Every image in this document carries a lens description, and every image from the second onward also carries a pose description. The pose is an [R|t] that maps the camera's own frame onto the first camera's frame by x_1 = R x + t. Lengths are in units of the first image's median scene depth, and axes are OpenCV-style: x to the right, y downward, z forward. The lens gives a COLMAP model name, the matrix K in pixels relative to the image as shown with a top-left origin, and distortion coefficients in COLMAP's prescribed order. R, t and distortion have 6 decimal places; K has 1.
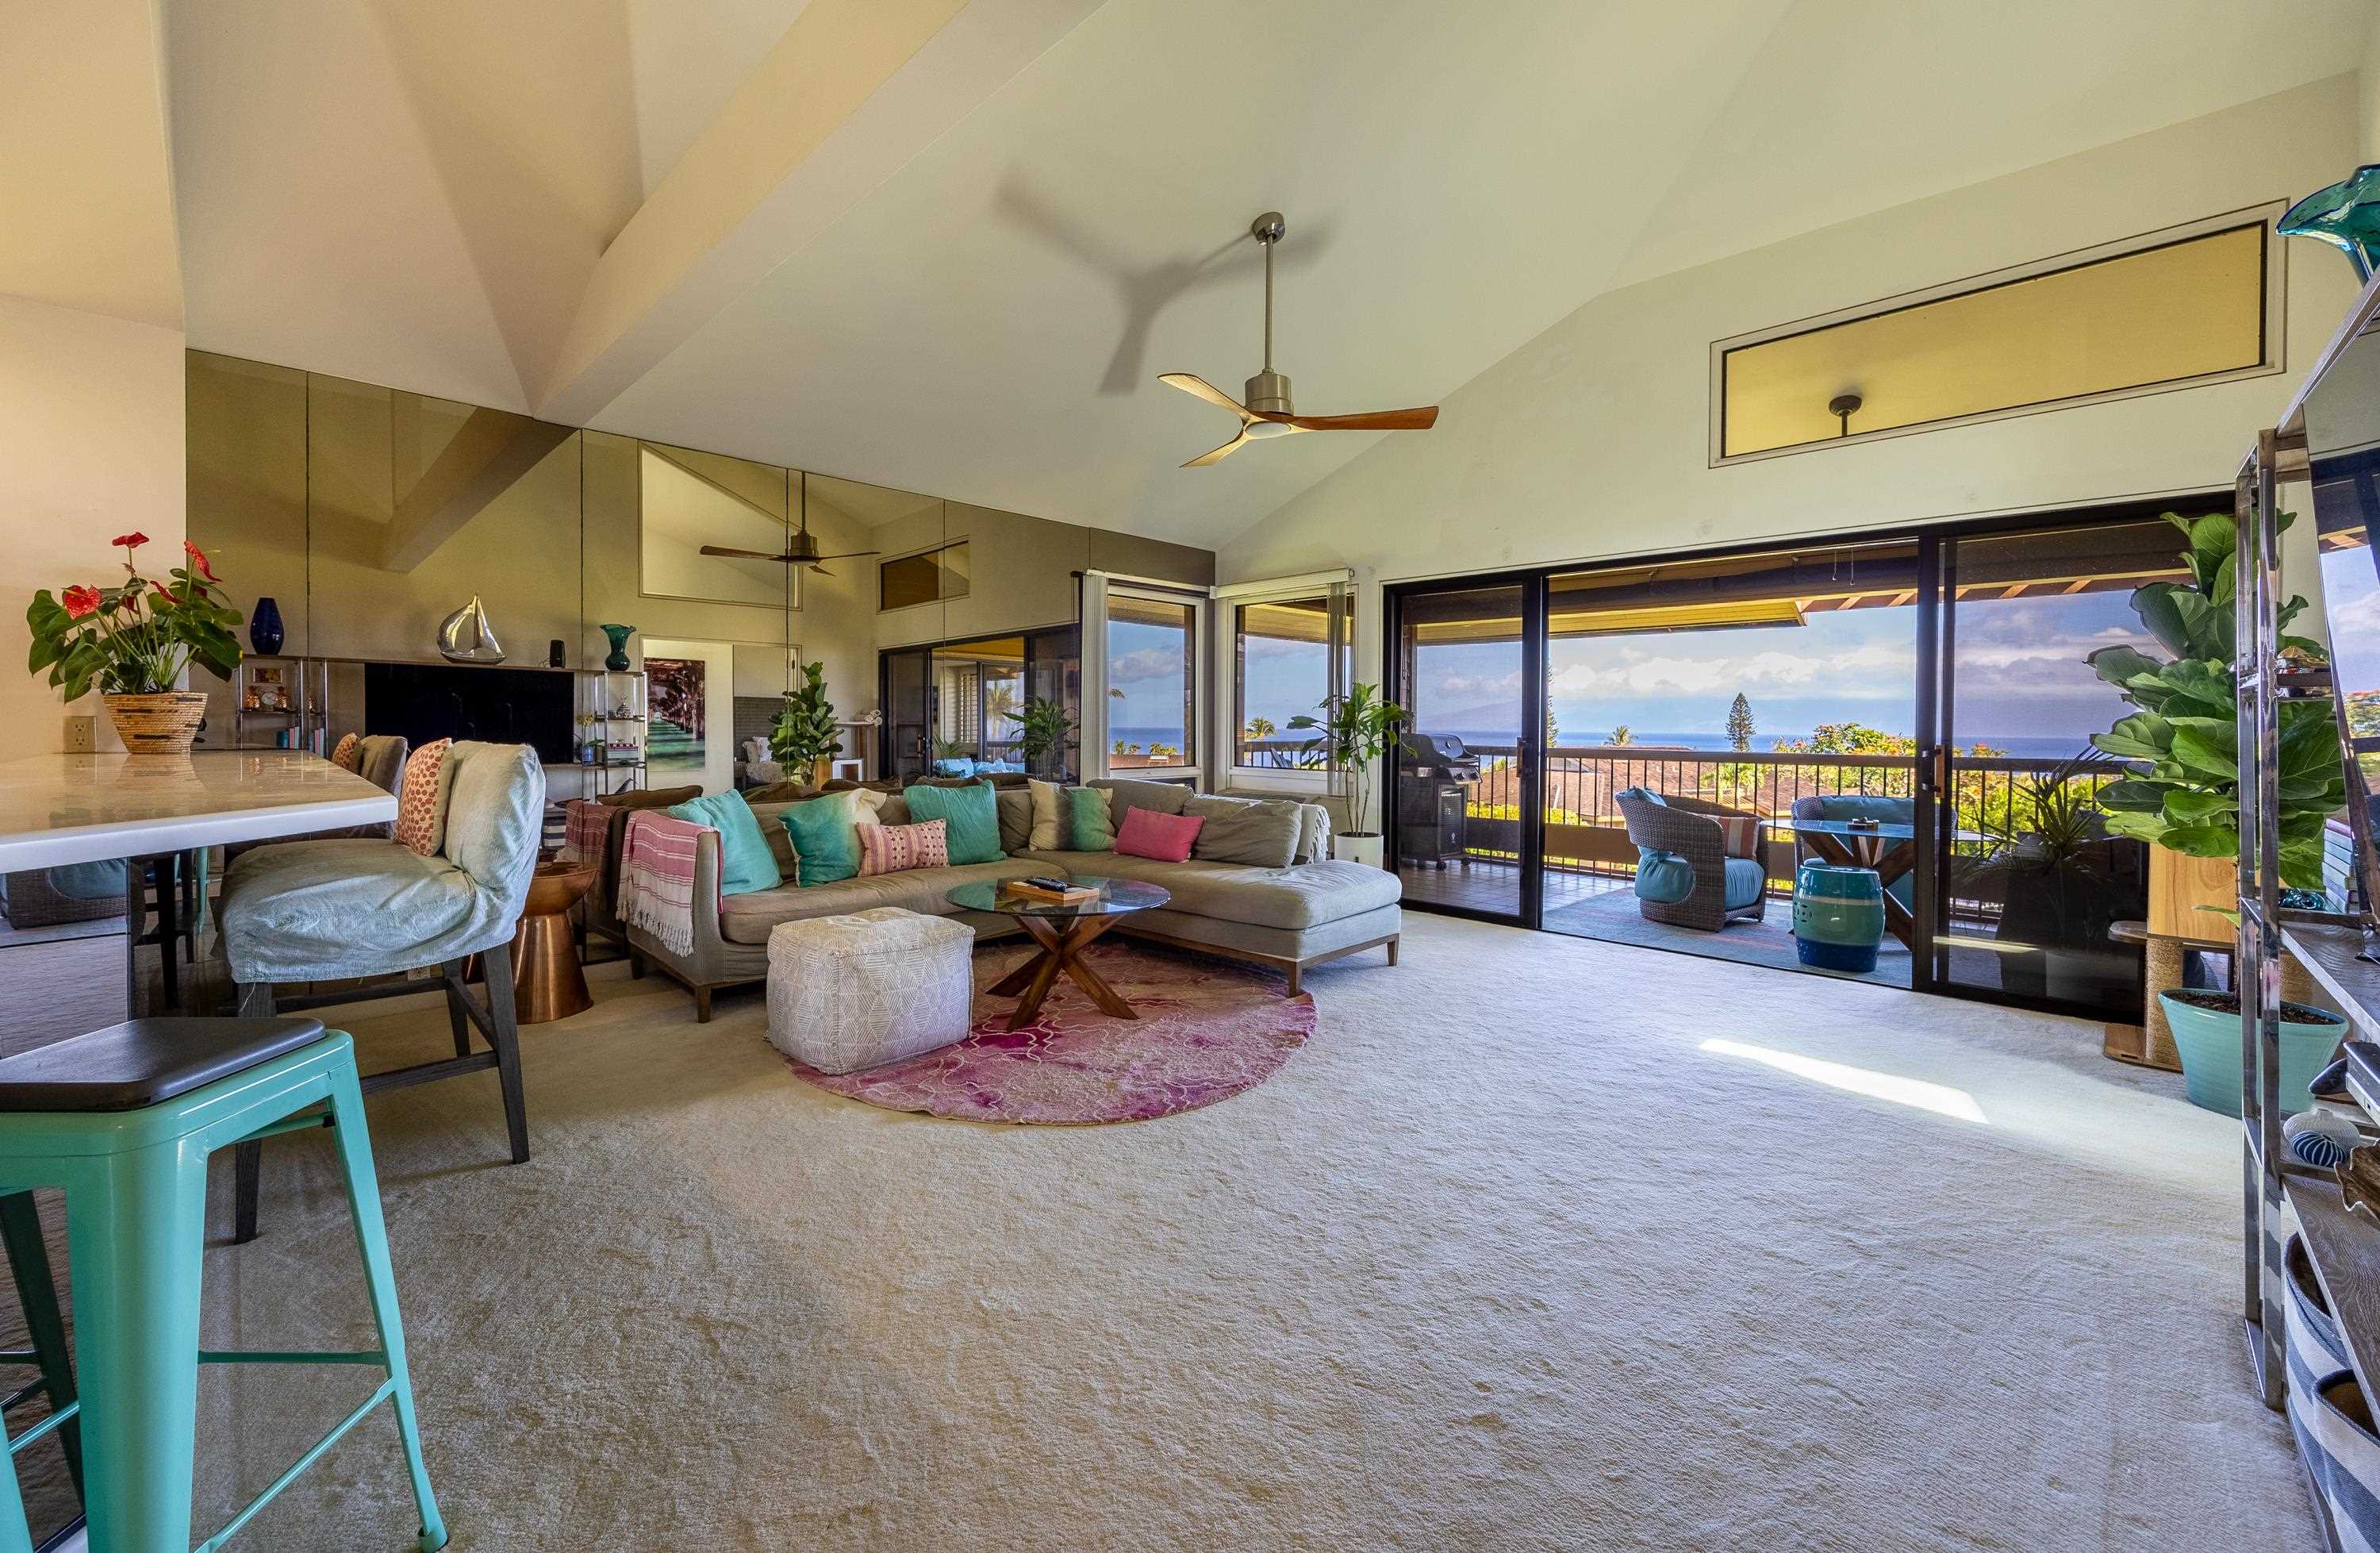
lens RADIAL K [[920.4, 0, 1186.6], [0, 920.4, 736.5], [0, 0, 1]] dist [0.008105, 0.000064]
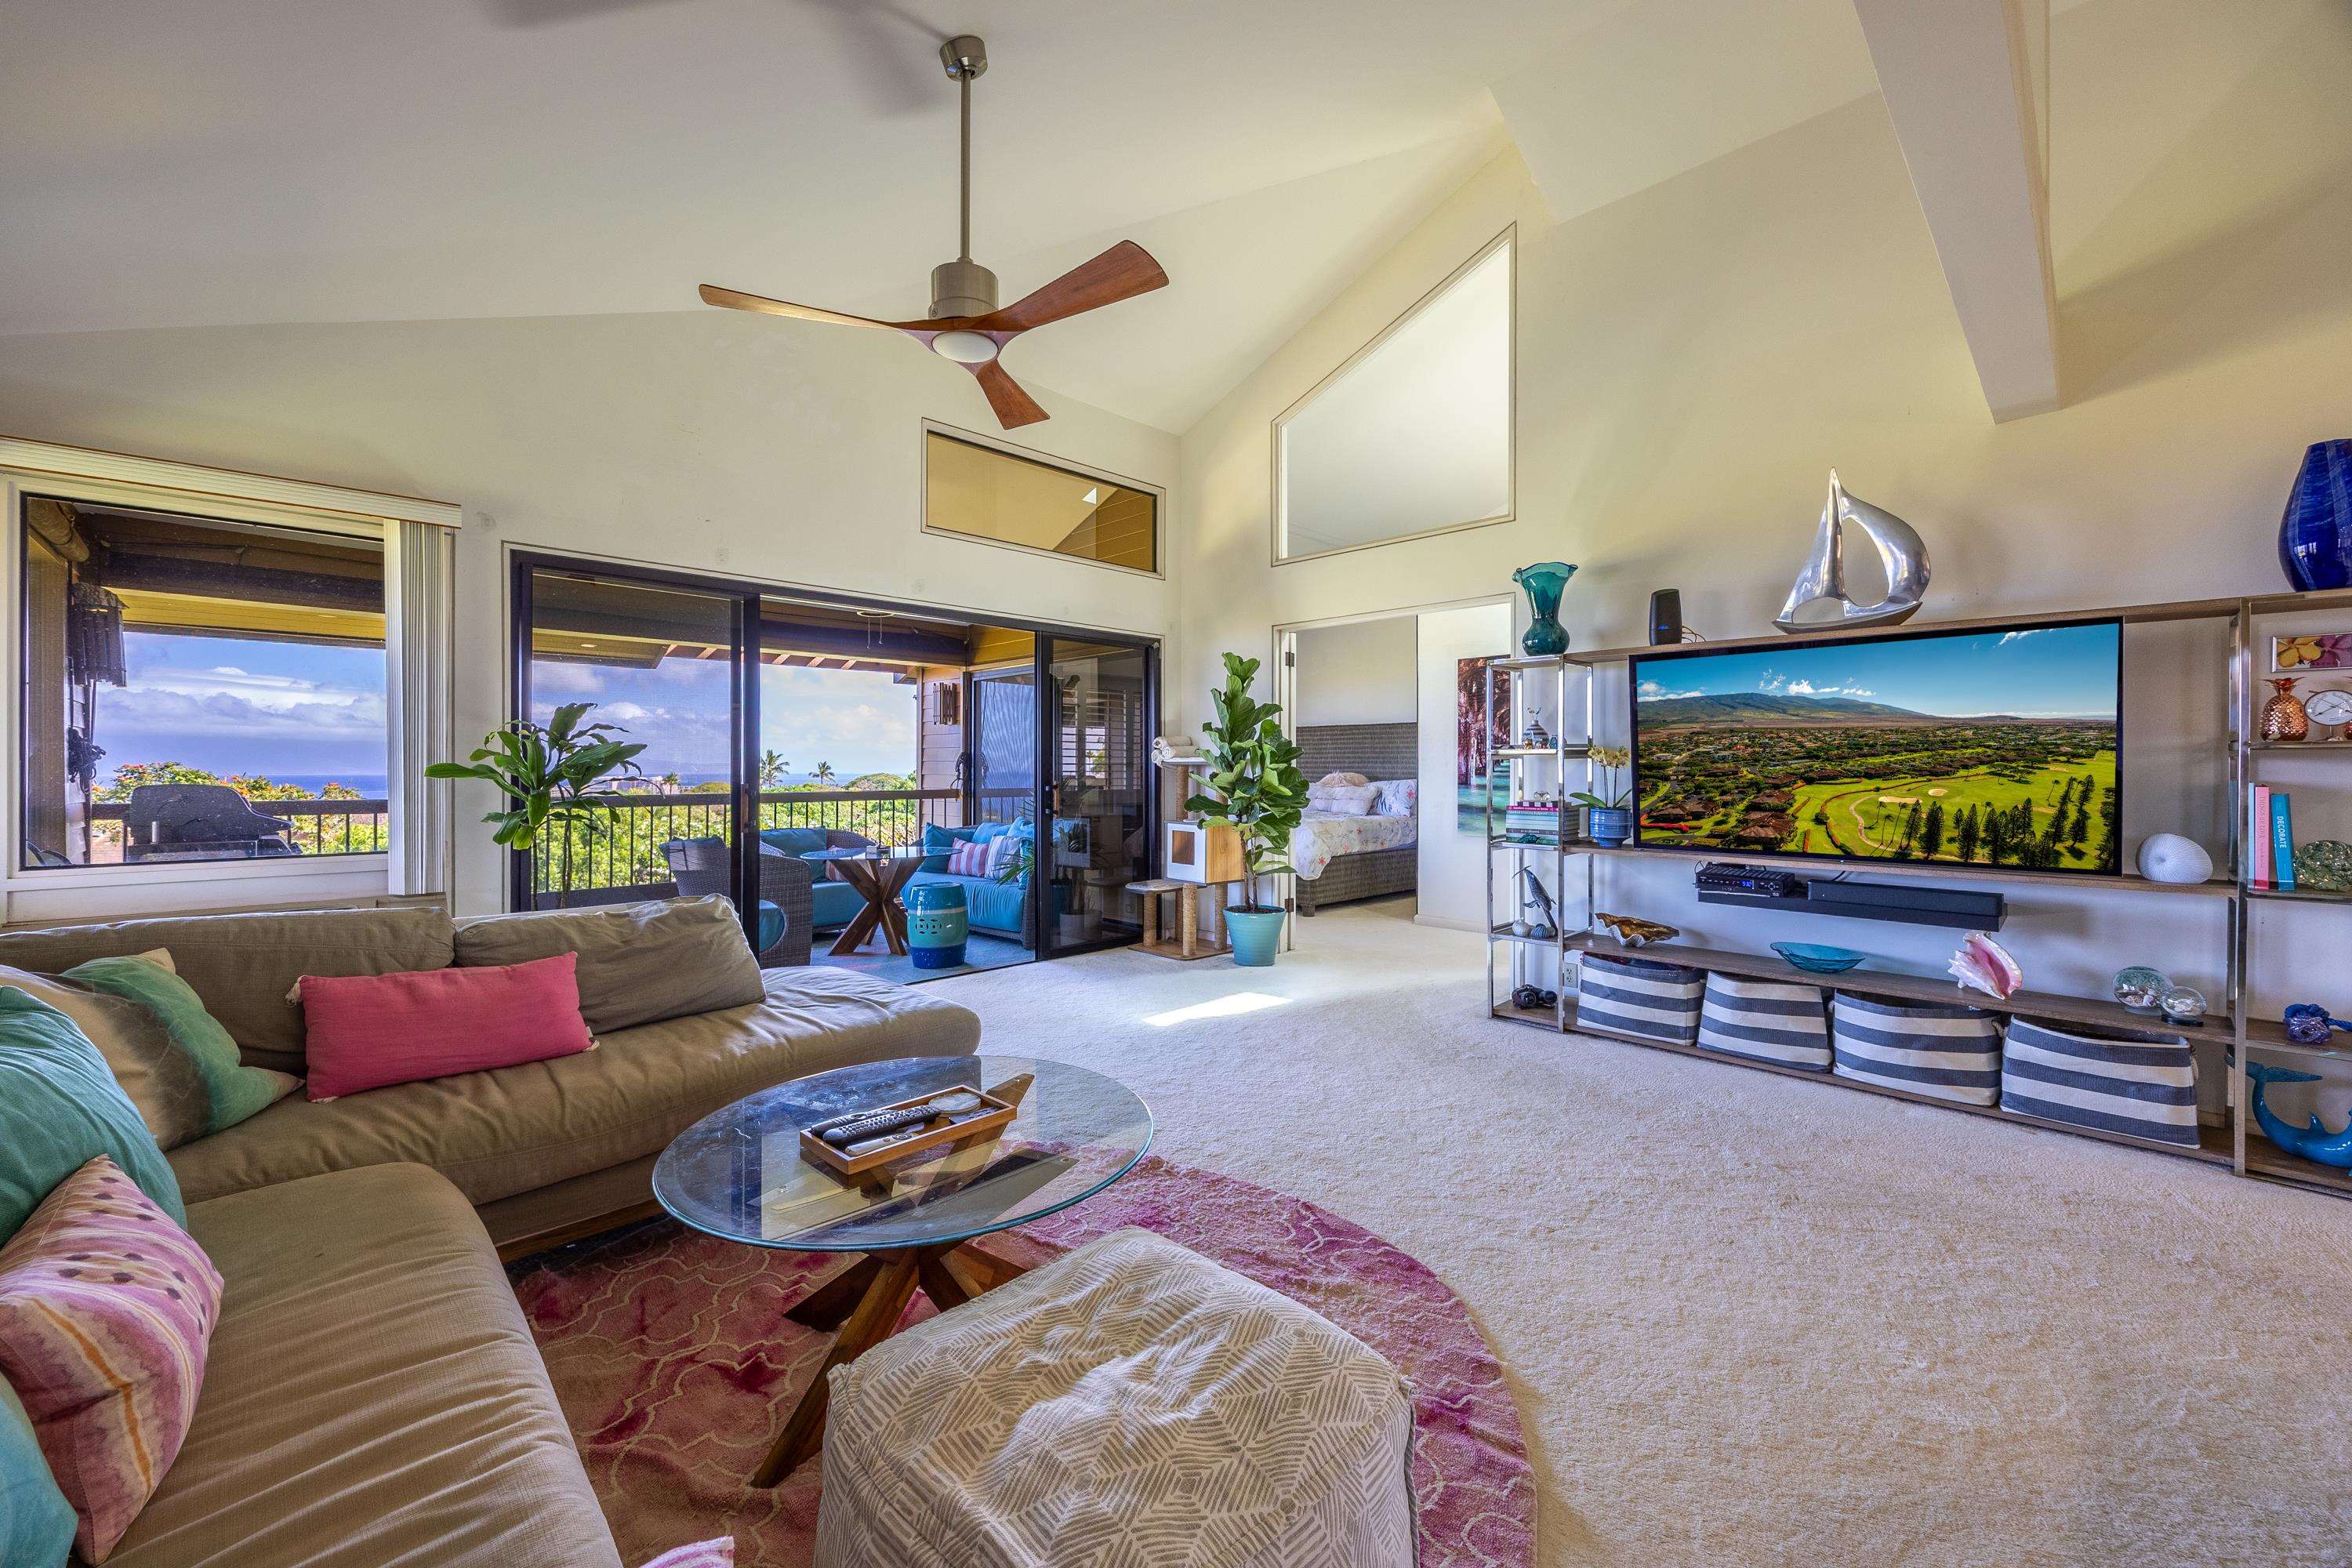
lens RADIAL K [[911.9, 0, 1101.4], [0, 911.9, 767.0], [0, 0, 1]] dist [-0.000038, -0.001351]
pose [[0.069288, -0.004111, 0.997588, -0.704390], [0.009137, 0.999952, 0.003486, -0.023182], [-0.997555, 0.008873, 0.069322, 1.011169]]
